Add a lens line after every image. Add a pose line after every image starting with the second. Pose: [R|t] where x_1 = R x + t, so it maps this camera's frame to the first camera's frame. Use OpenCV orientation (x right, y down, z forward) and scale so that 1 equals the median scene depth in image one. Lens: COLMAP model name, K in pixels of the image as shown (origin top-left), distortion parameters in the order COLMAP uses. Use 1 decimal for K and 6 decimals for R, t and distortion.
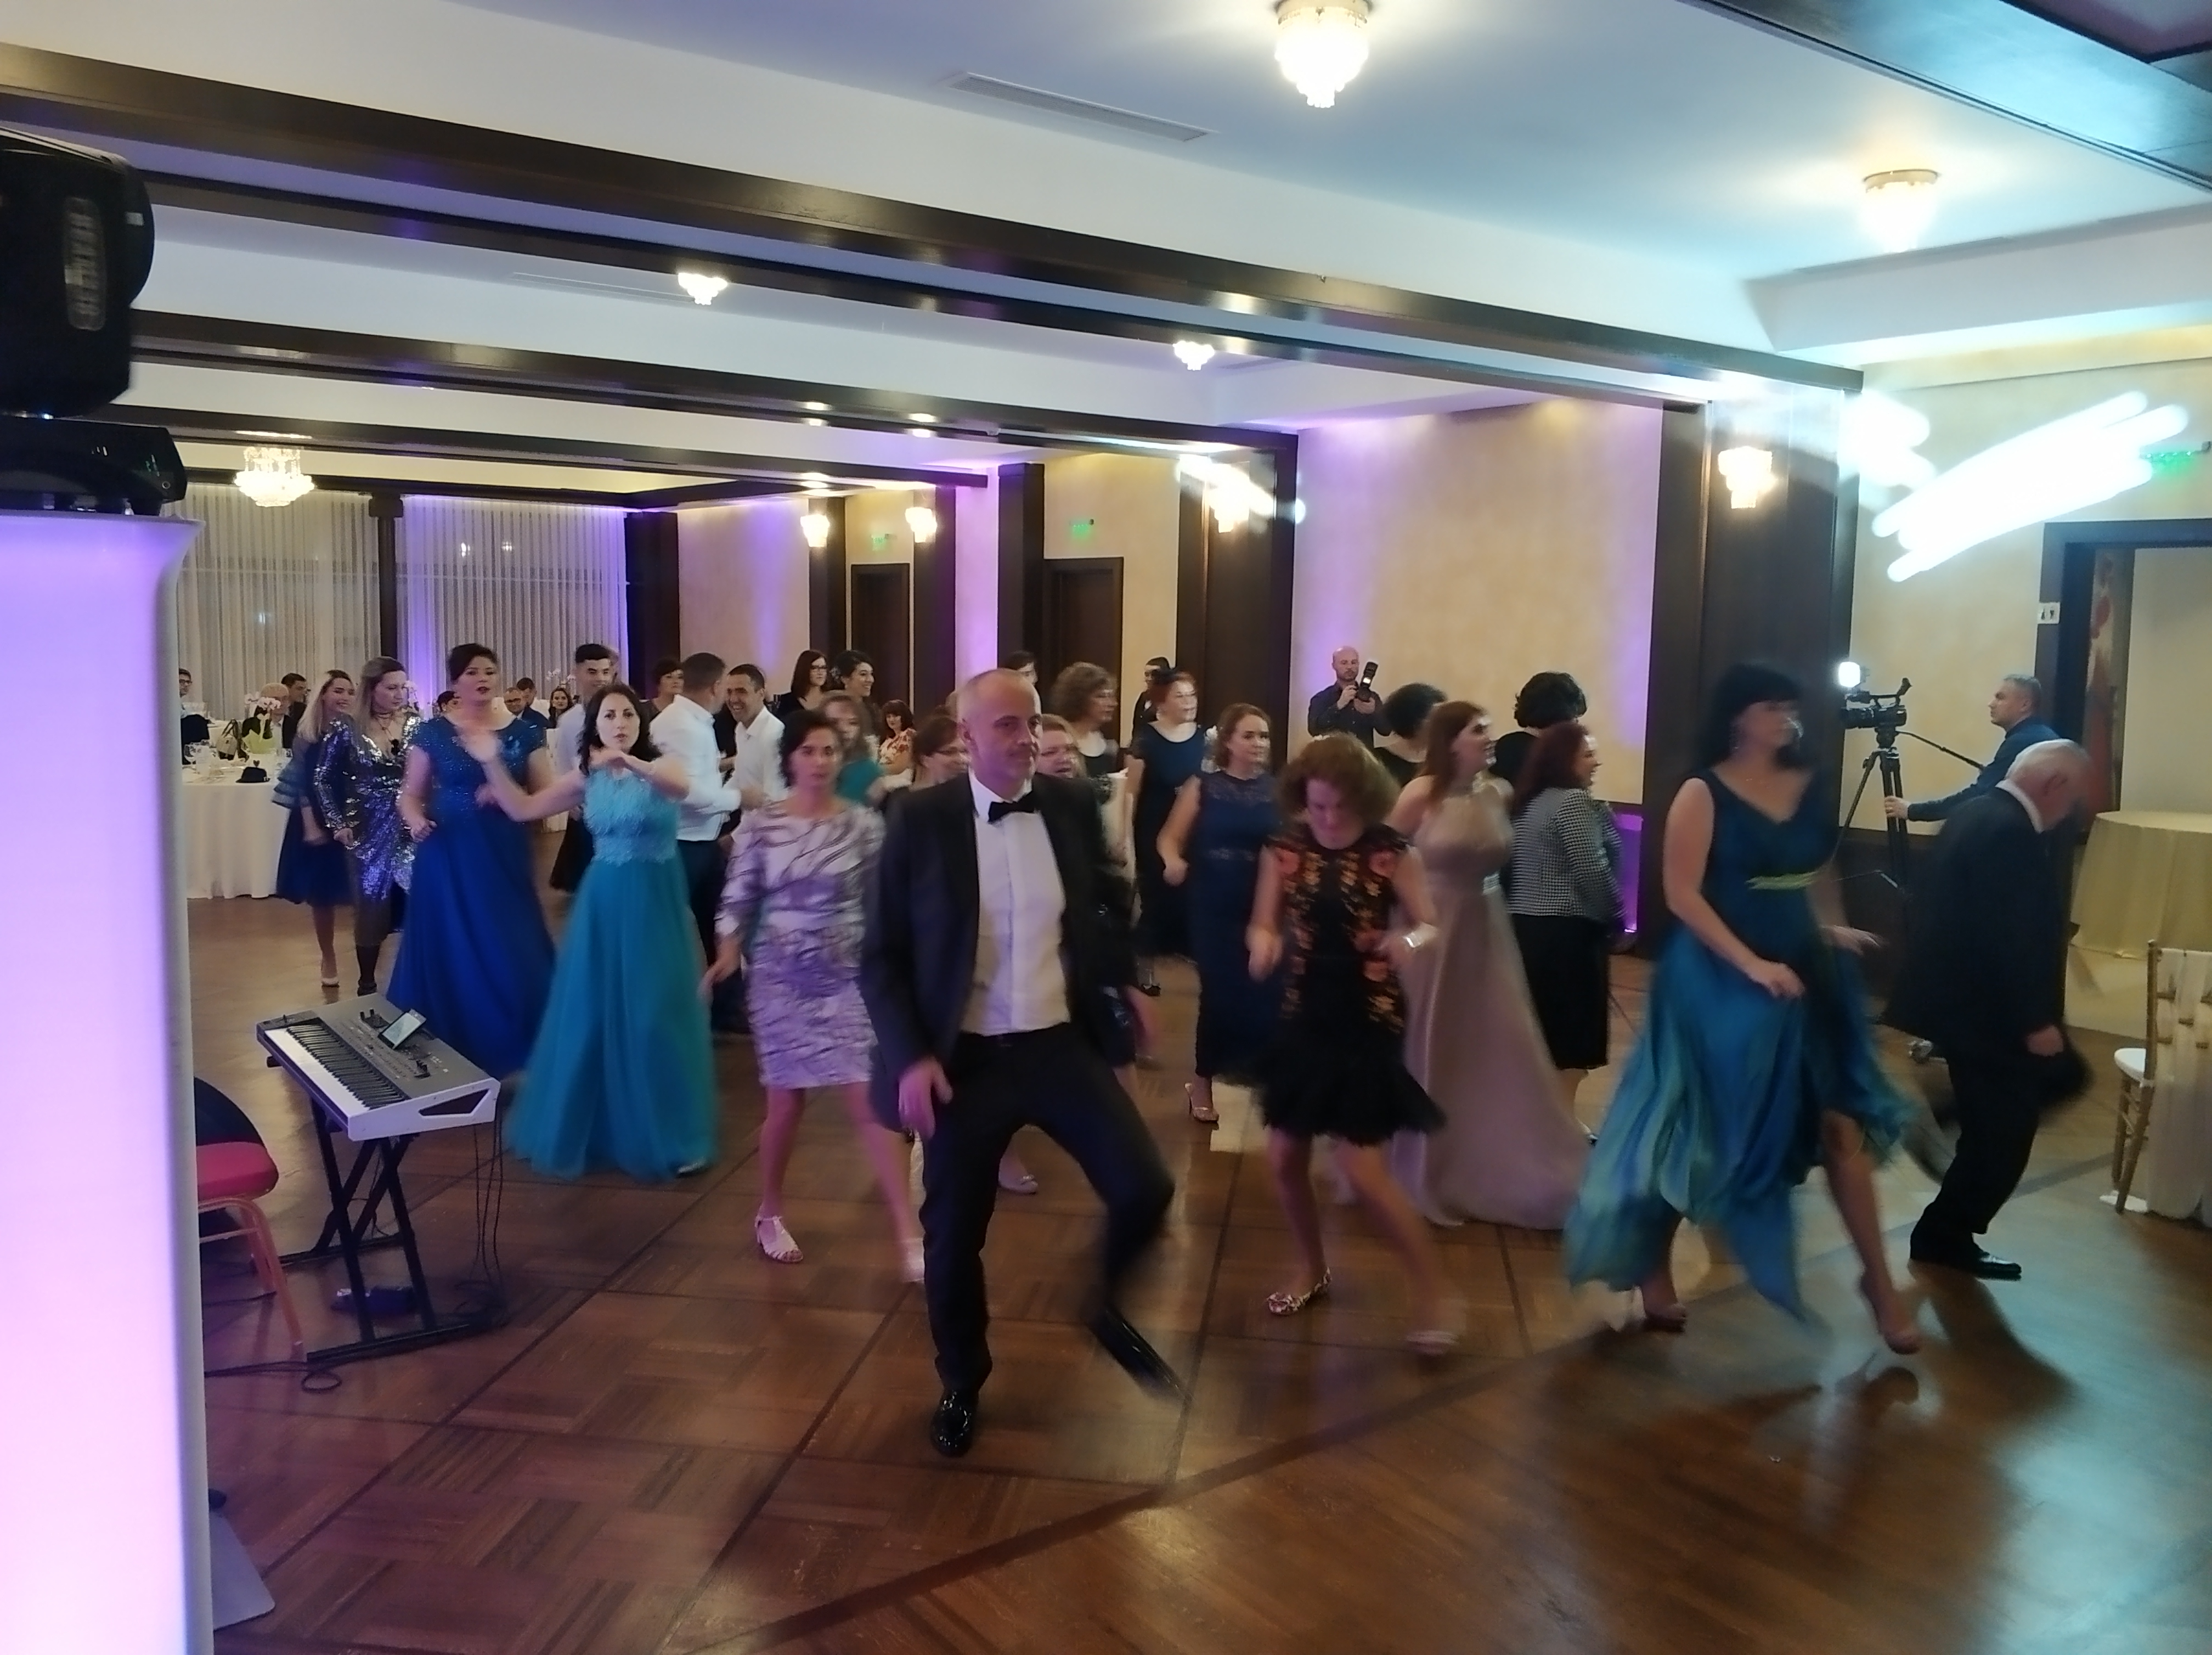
lens RADIAL K [[1726.6, 0, 1106.0], [0, 1726.6, 827.5], [0, 0, 1]] dist [0.102249, -0.215988]
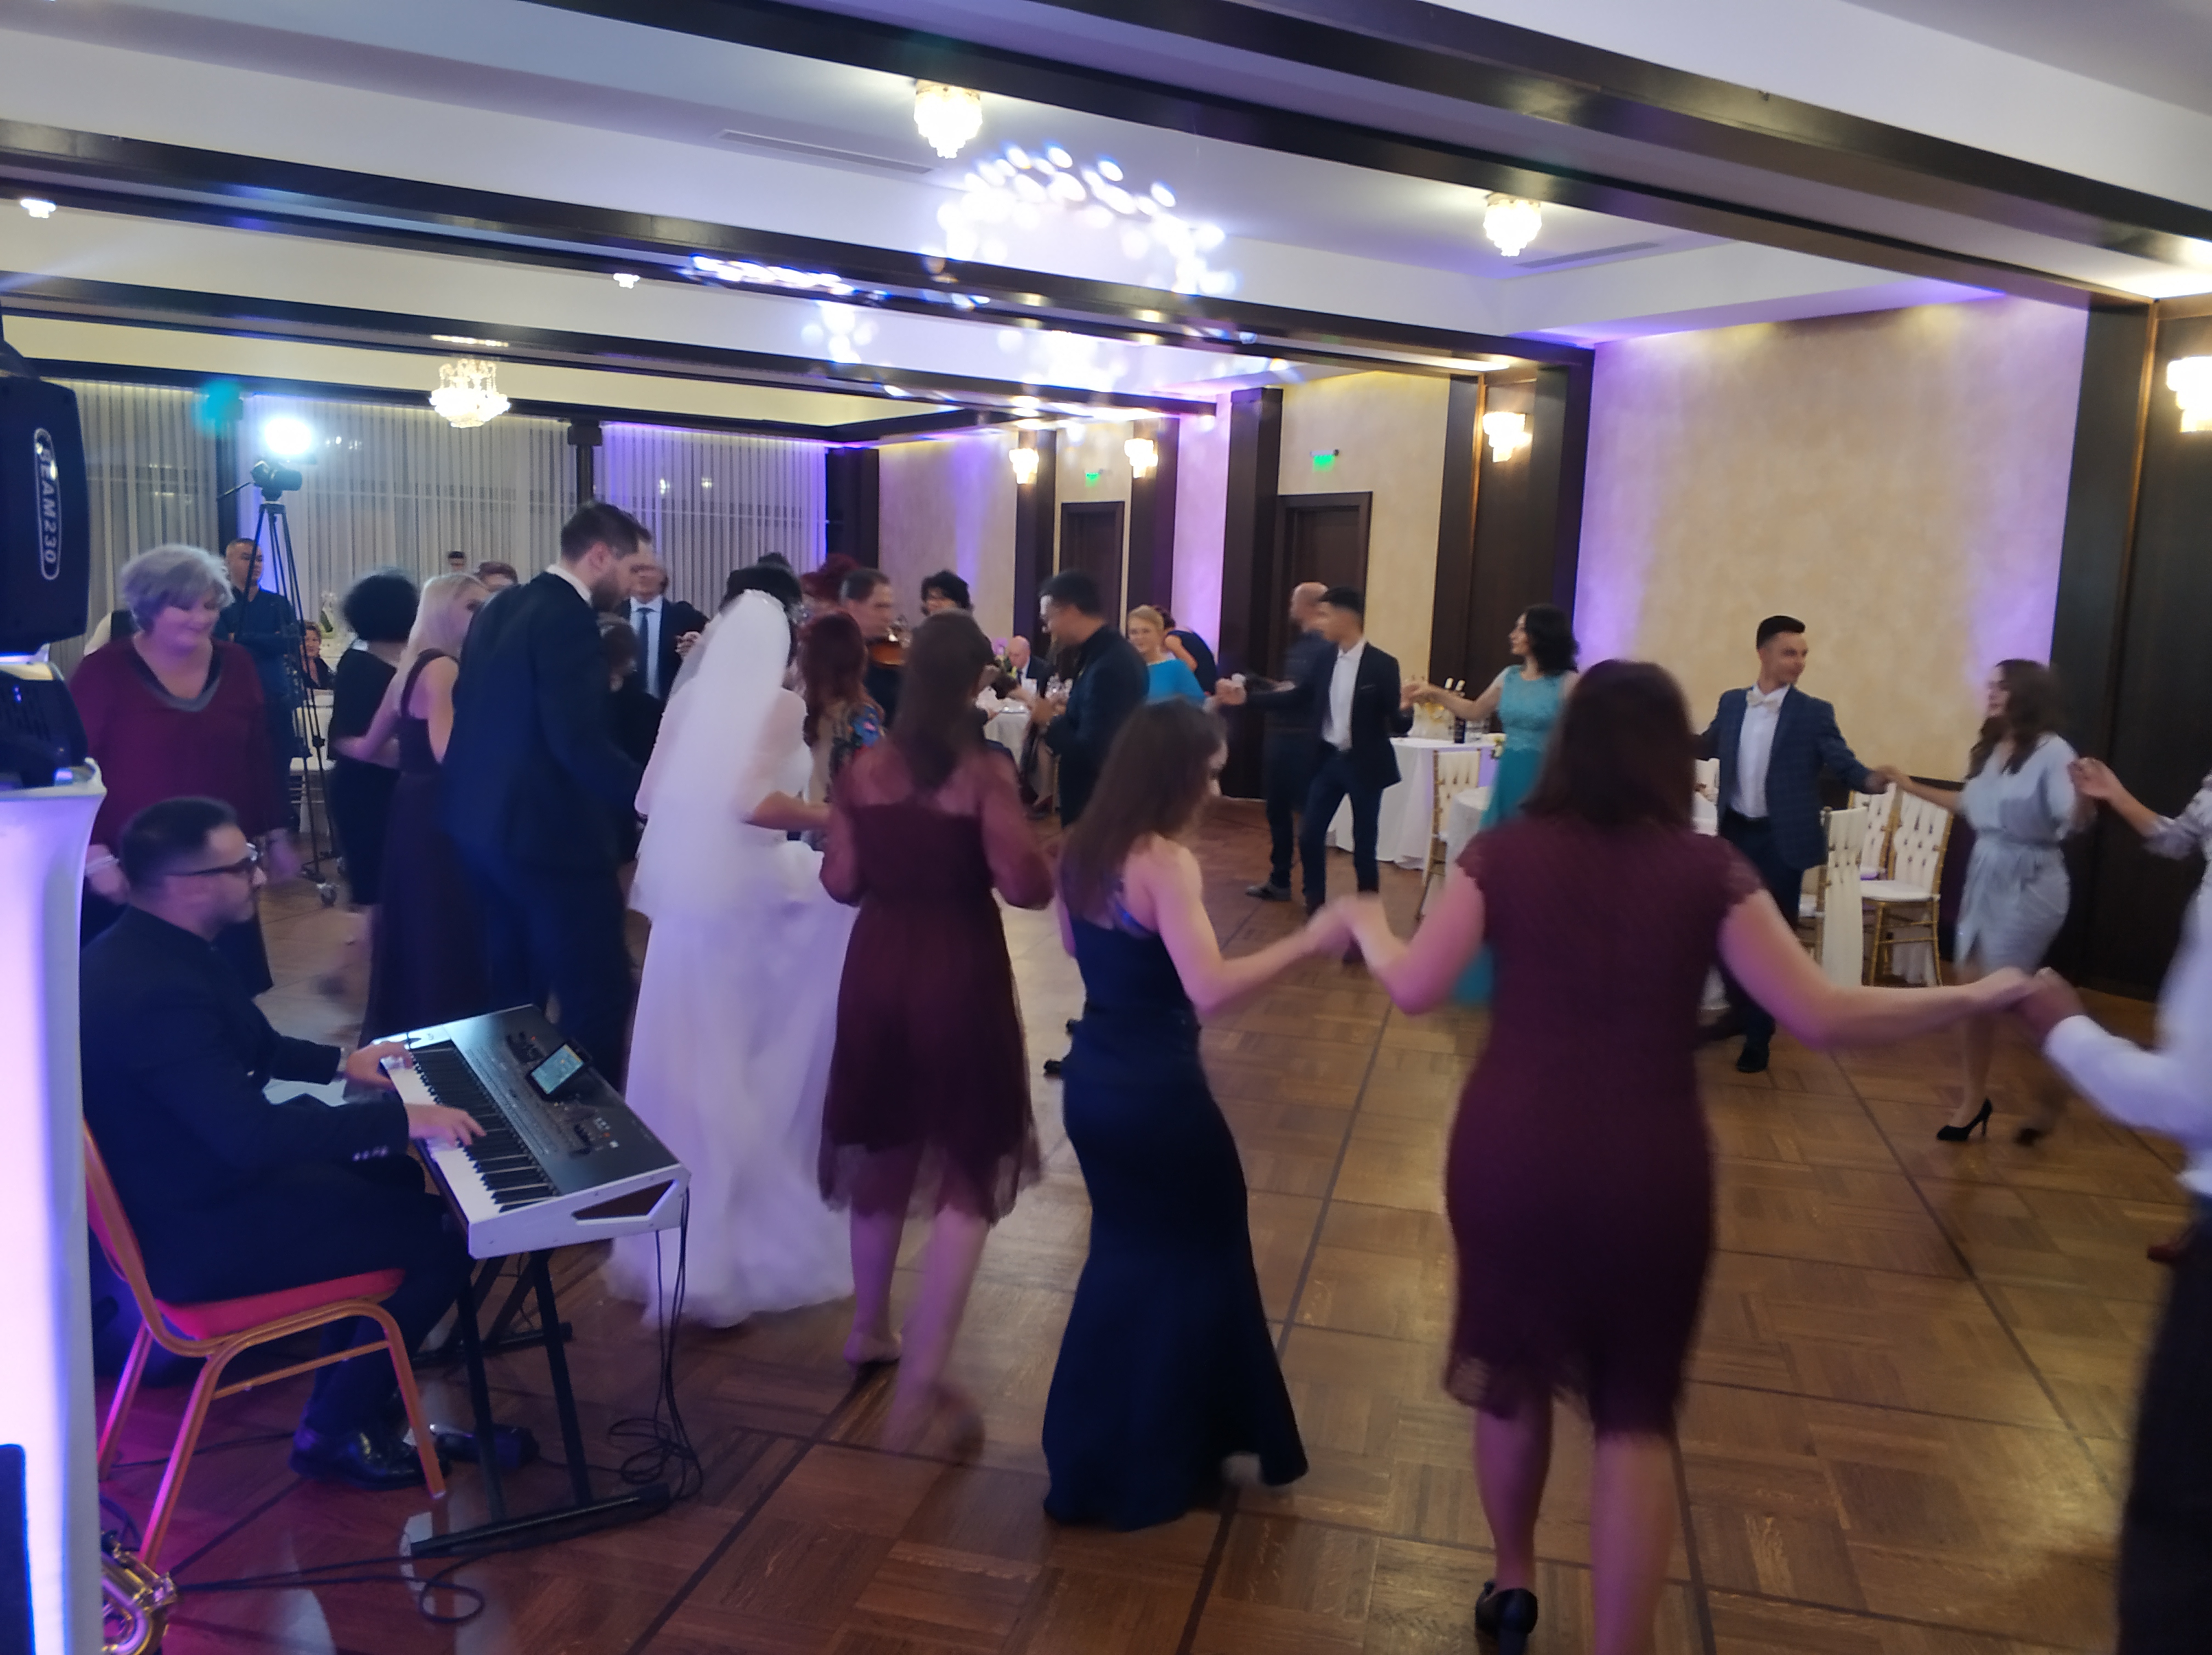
lens RADIAL K [[1687.7, 0, 1123.2], [0, 1687.7, 832.1], [0, 0, 1]] dist [0.127620, -0.206366]
pose [[0.995757, 0.034096, -0.085474, -0.043103], [-0.031459, 0.998992, 0.032017, -0.004922], [0.086480, -0.029193, 0.995826, 0.120371]]
